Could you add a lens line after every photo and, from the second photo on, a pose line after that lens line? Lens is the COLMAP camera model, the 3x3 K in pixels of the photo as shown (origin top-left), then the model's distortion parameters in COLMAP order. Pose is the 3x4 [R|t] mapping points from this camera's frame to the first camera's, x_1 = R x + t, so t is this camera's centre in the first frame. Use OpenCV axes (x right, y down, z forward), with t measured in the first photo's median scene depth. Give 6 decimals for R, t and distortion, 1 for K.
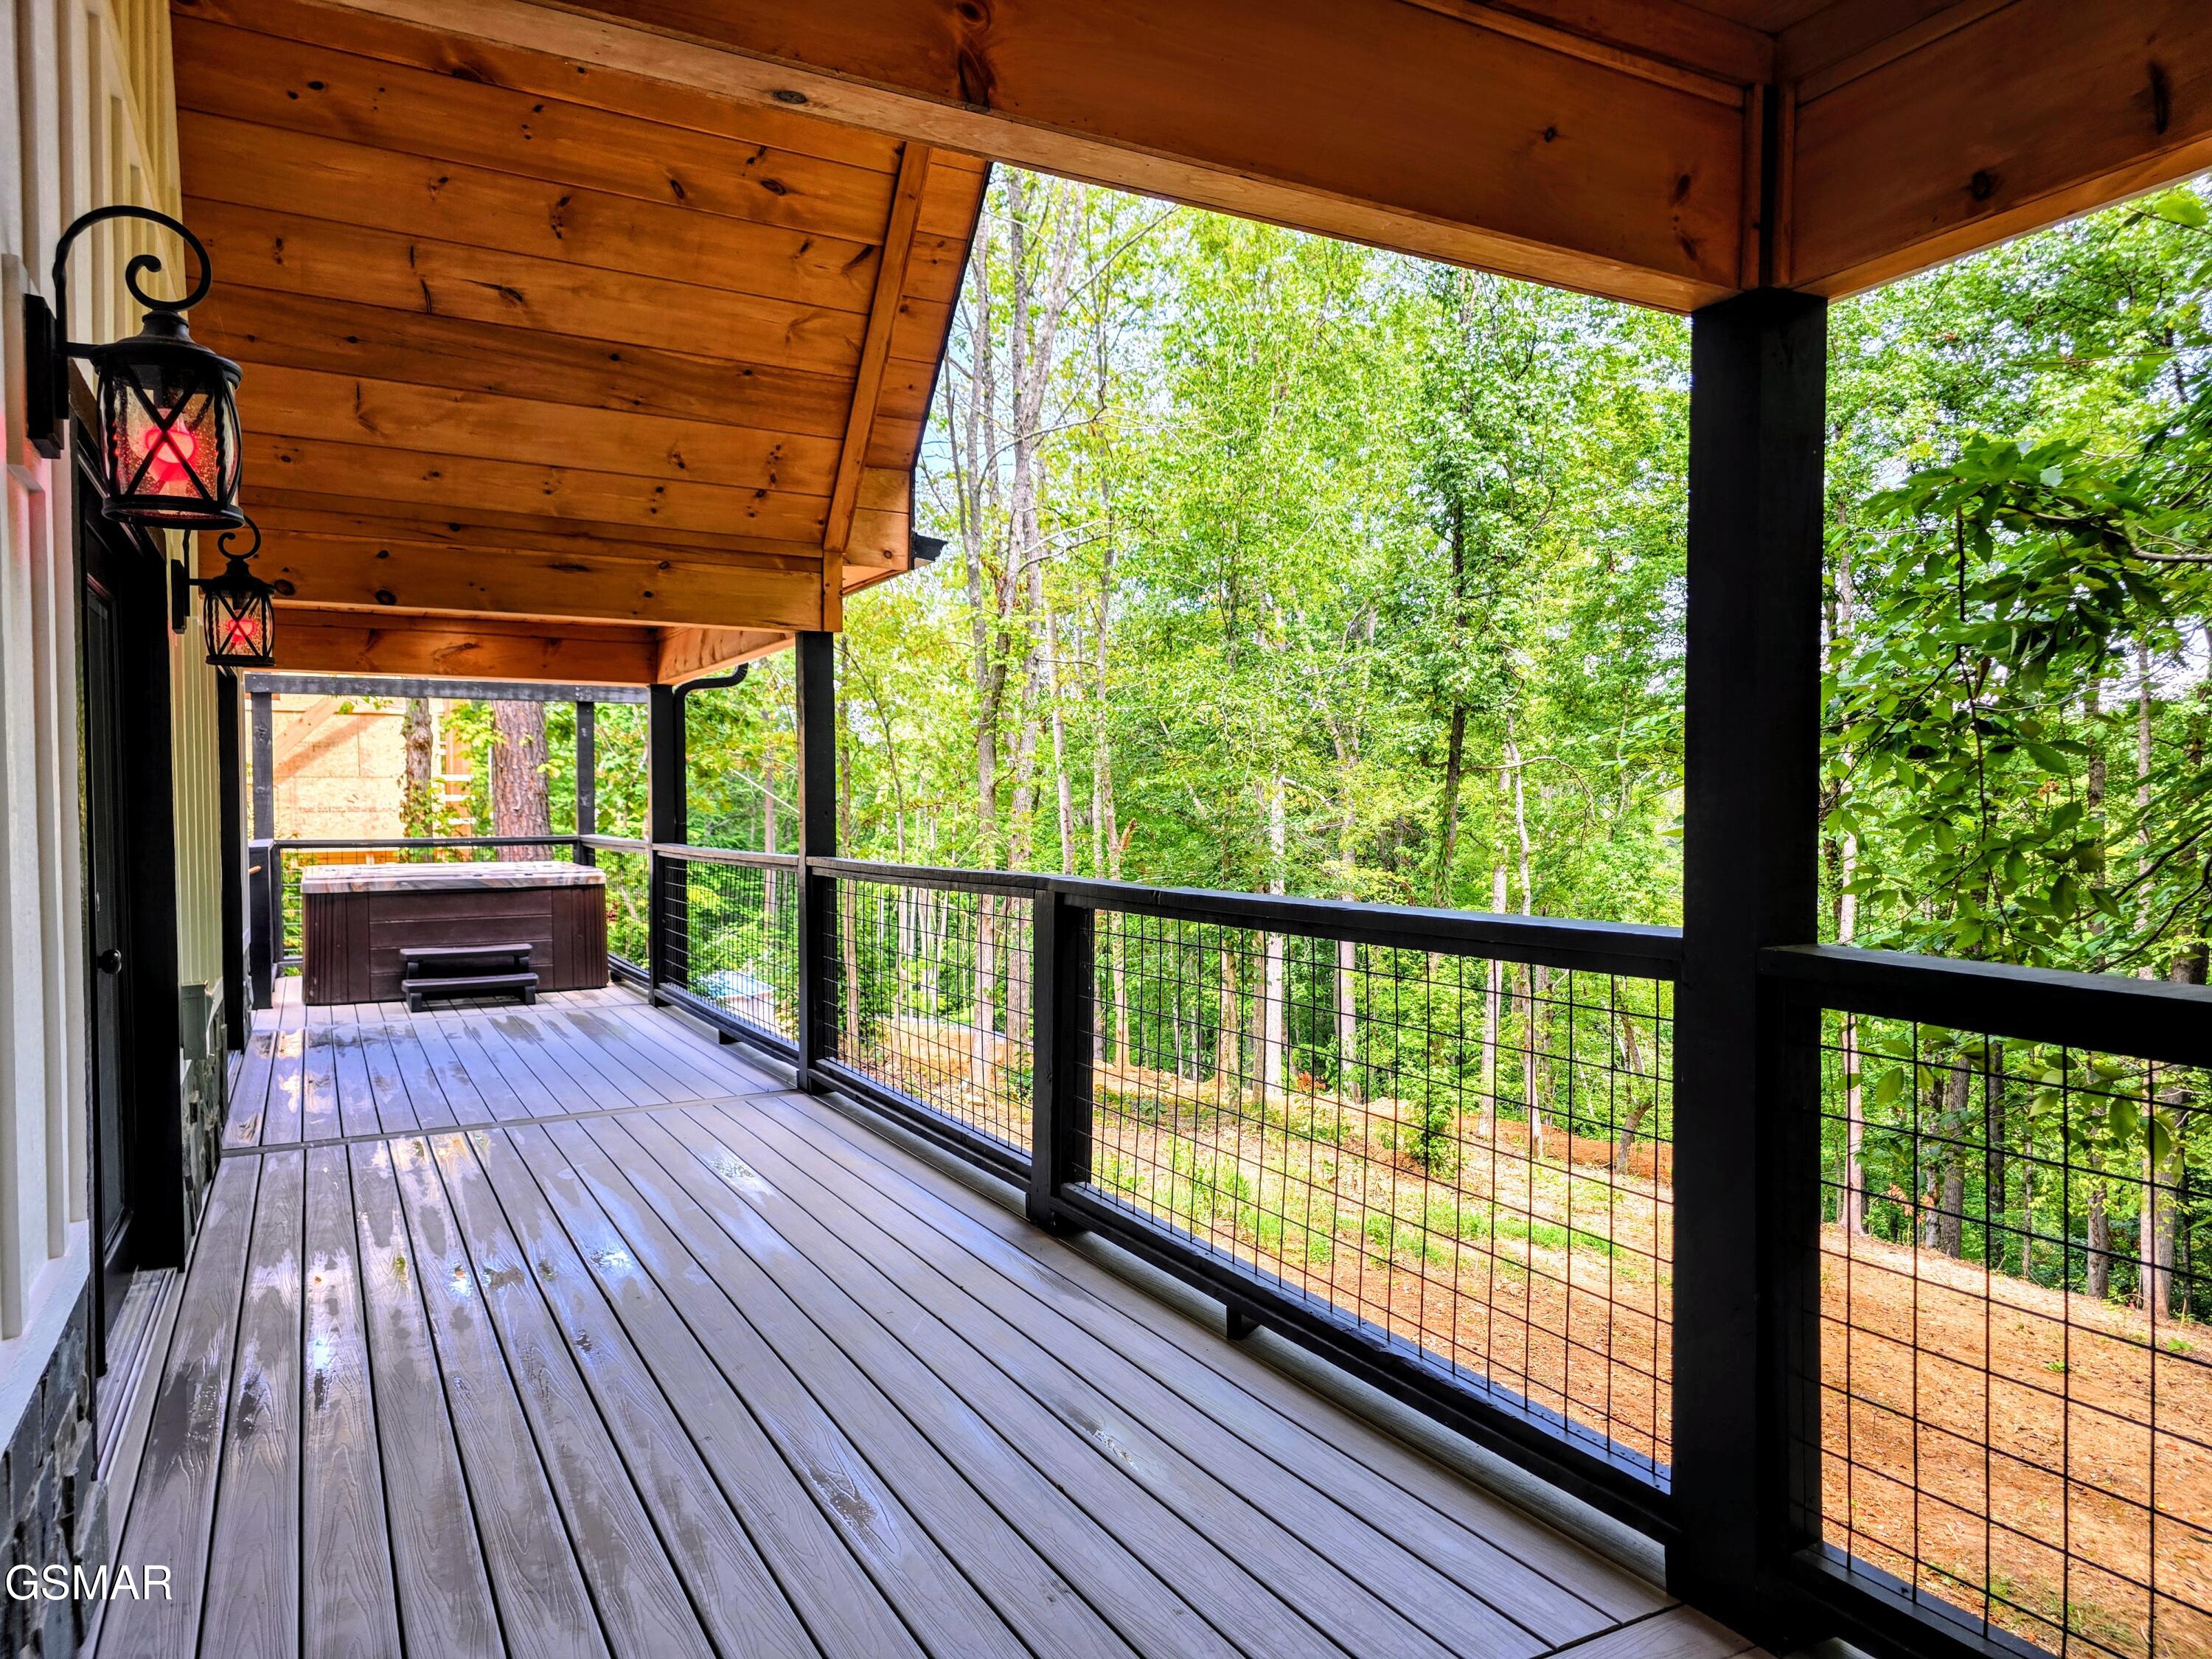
lens RADIAL K [[1501.5, 0, 1126.7], [0, 1501.5, 823.3], [0, 0, 1]] dist [0.042197, -0.025853]
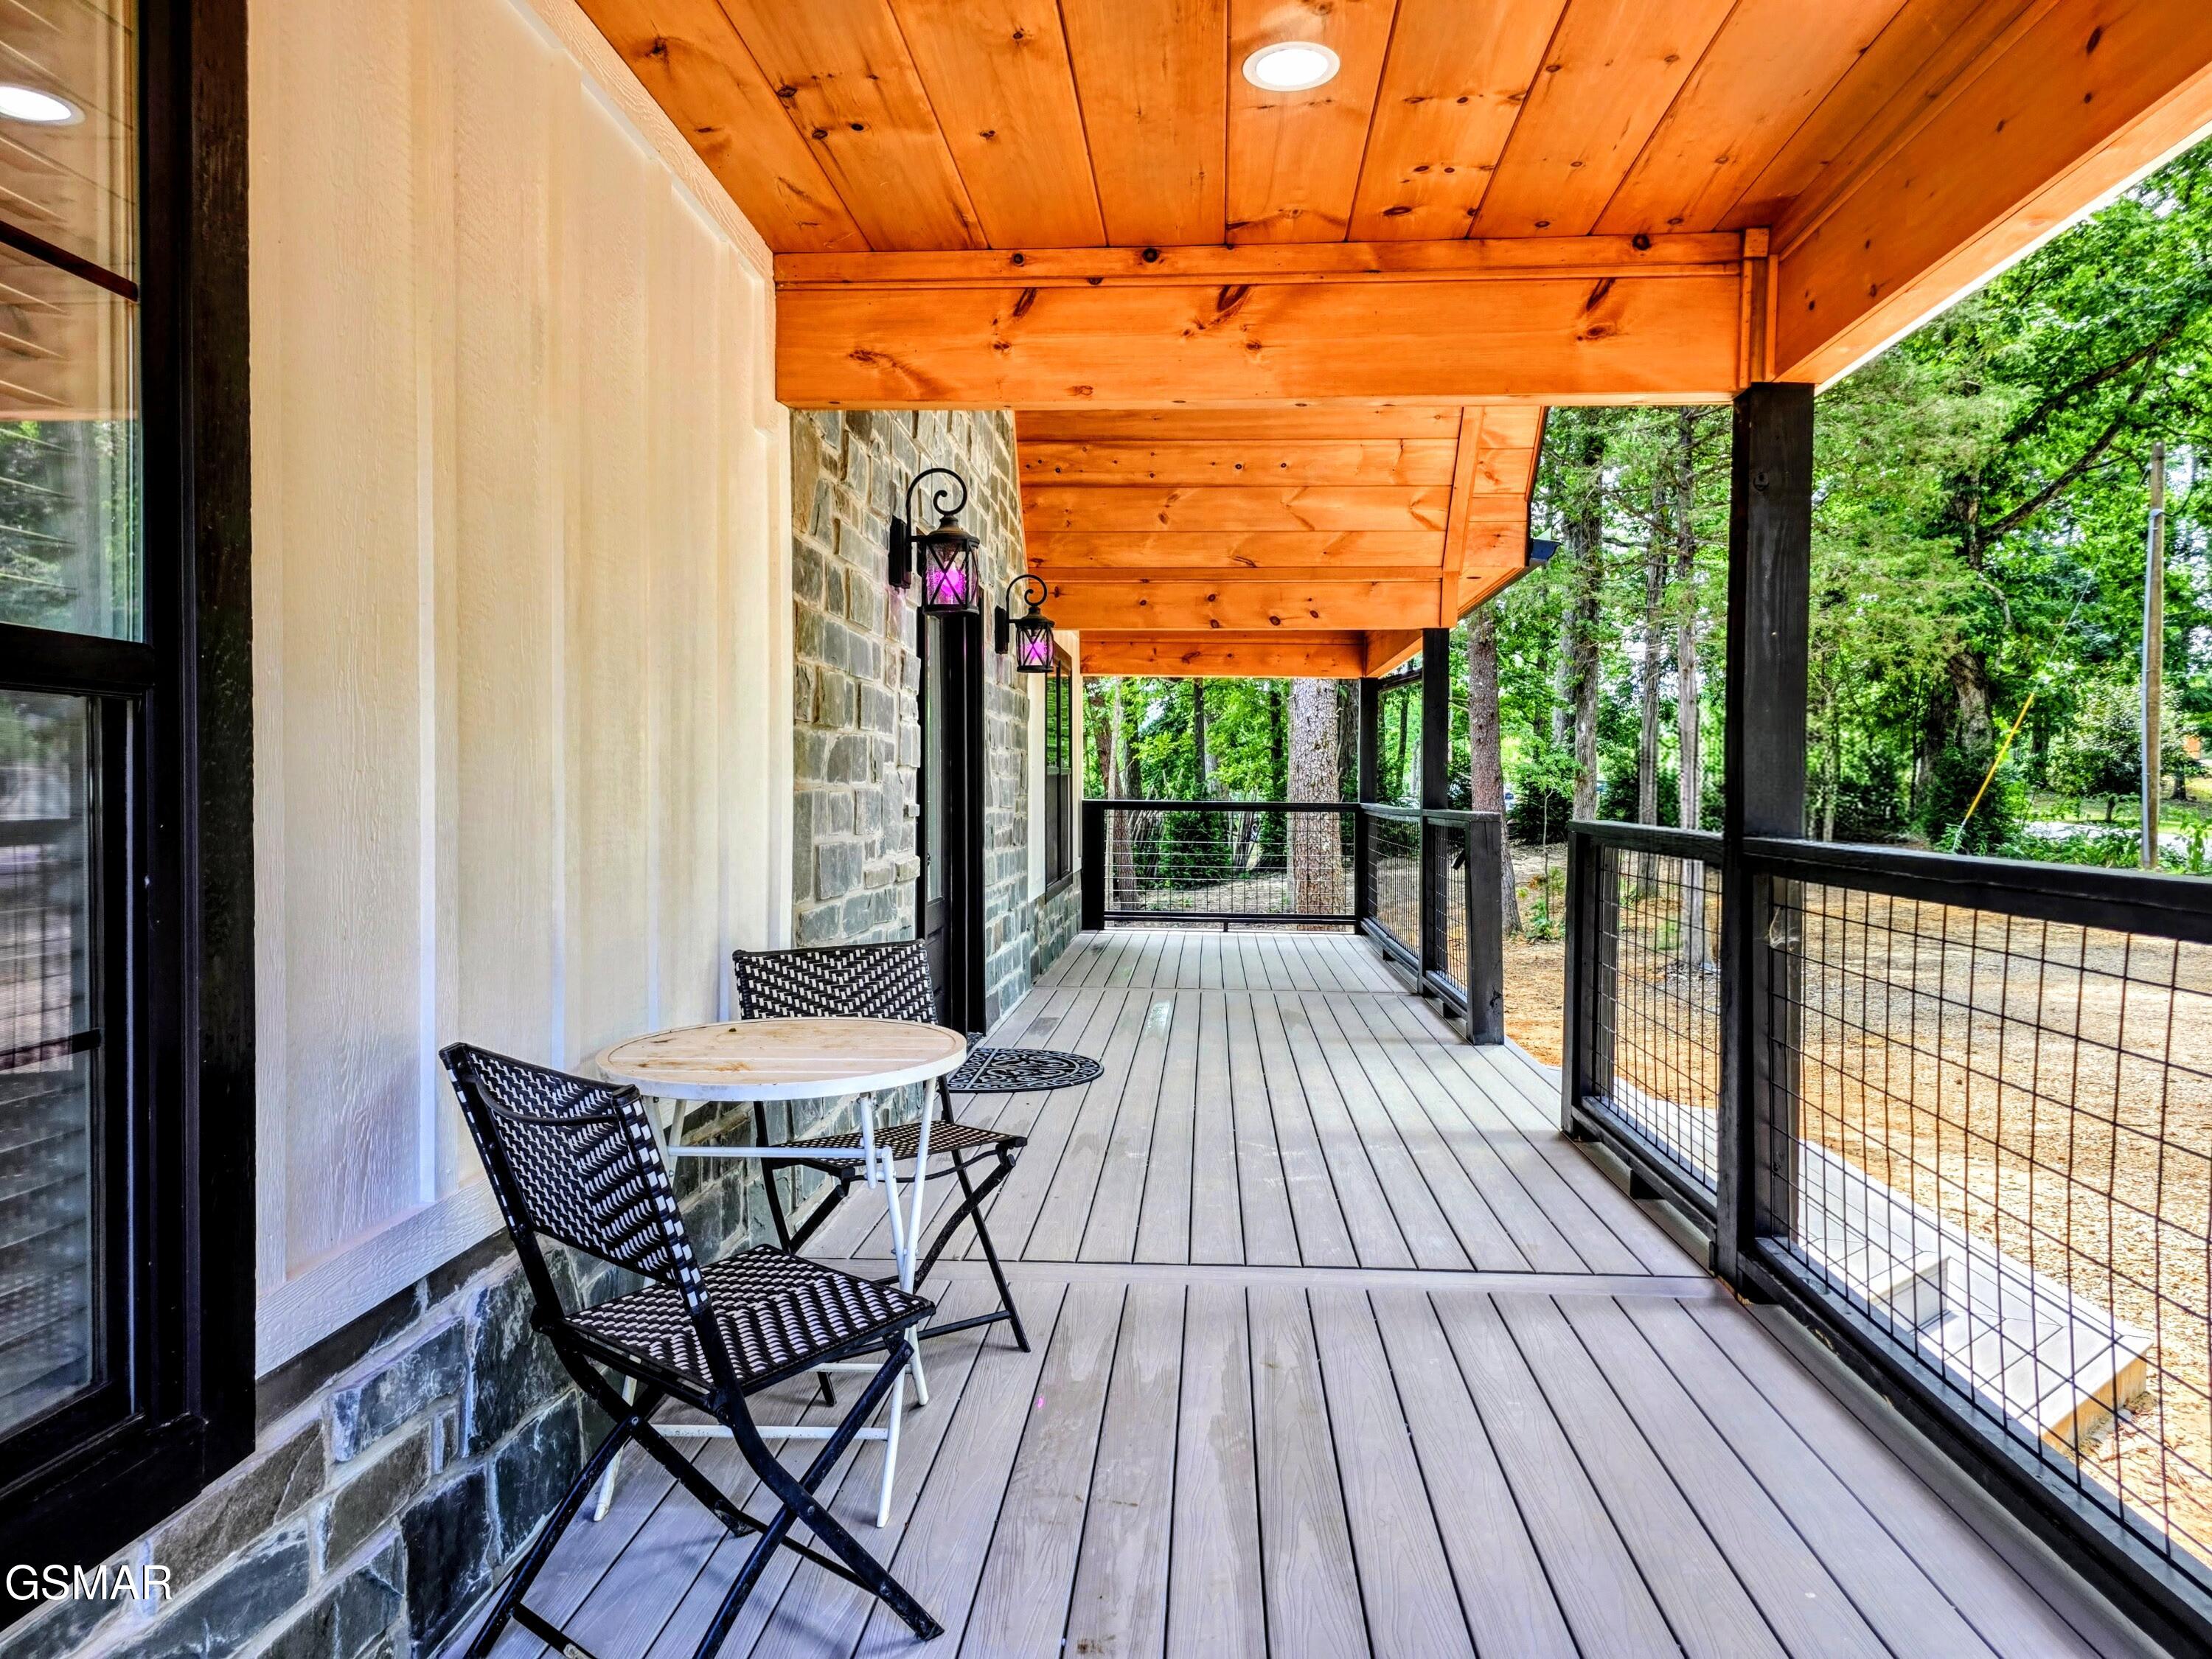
lens RADIAL K [[1501.5, 0, 1126.7], [0, 1501.5, 823.3], [0, 0, 1]] dist [0.042197, -0.025853]
pose [[0.869031, 0.026545, -0.494046, 0.558224], [-0.017440, 0.999583, 0.023031, 0.027526], [0.494451, -0.011398, 0.869131, -0.612771]]
